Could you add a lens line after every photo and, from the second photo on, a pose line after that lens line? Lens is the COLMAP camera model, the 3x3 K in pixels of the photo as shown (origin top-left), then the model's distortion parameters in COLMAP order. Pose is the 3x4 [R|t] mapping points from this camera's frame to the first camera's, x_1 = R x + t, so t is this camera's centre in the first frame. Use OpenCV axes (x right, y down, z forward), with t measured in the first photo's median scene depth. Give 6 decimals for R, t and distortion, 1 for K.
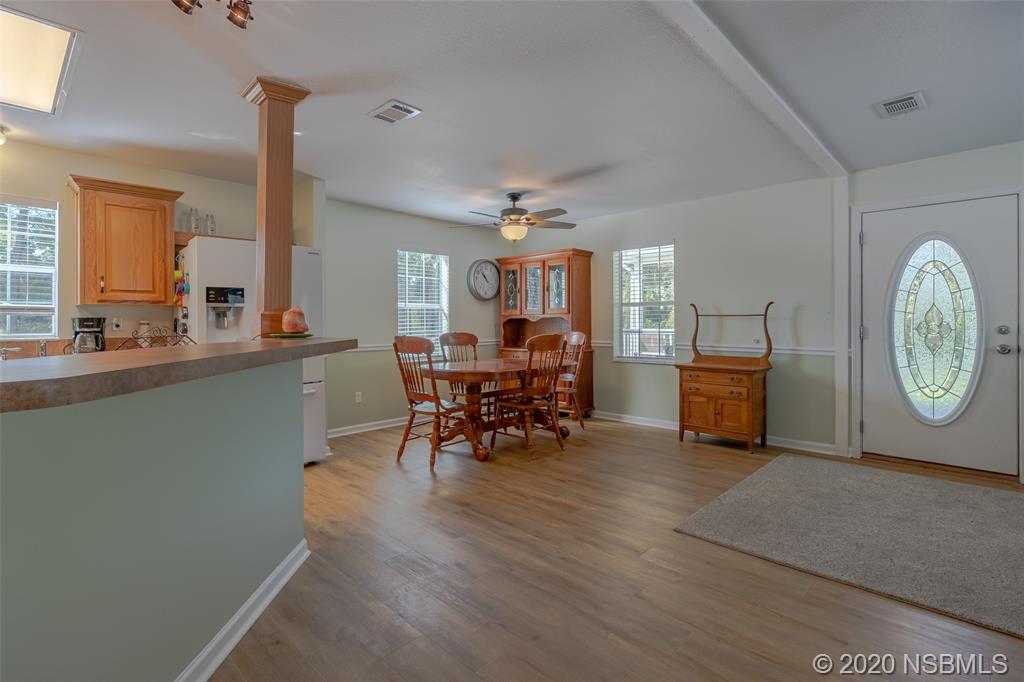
lens RADIAL K [[477.3, 0, 502.8], [0, 477.3, 318.0], [0, 0, 1]] dist [-0.012704, 0.006403]
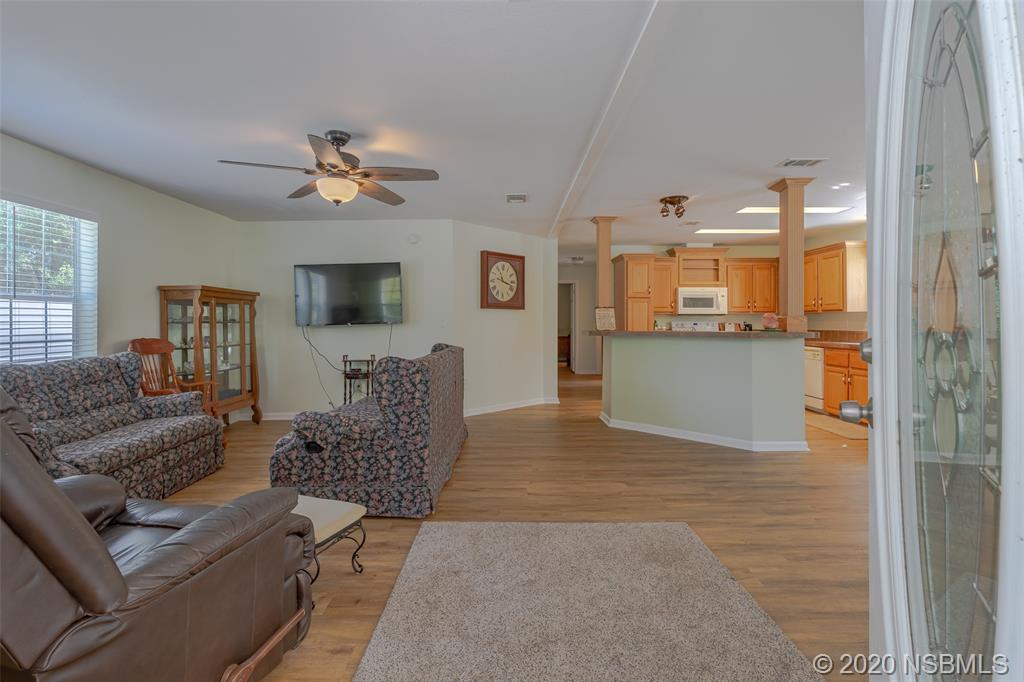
lens RADIAL K [[477.3, 0, 513.7], [0, 477.3, 320.5], [0, 0, 1]] dist [-0.012704, 0.006403]
pose [[-0.684200, 0.000816, -0.729294, 0.784483], [0.009630, 0.999922, -0.007916, 0.003068], [0.729231, -0.012439, -0.684155, 0.807012]]
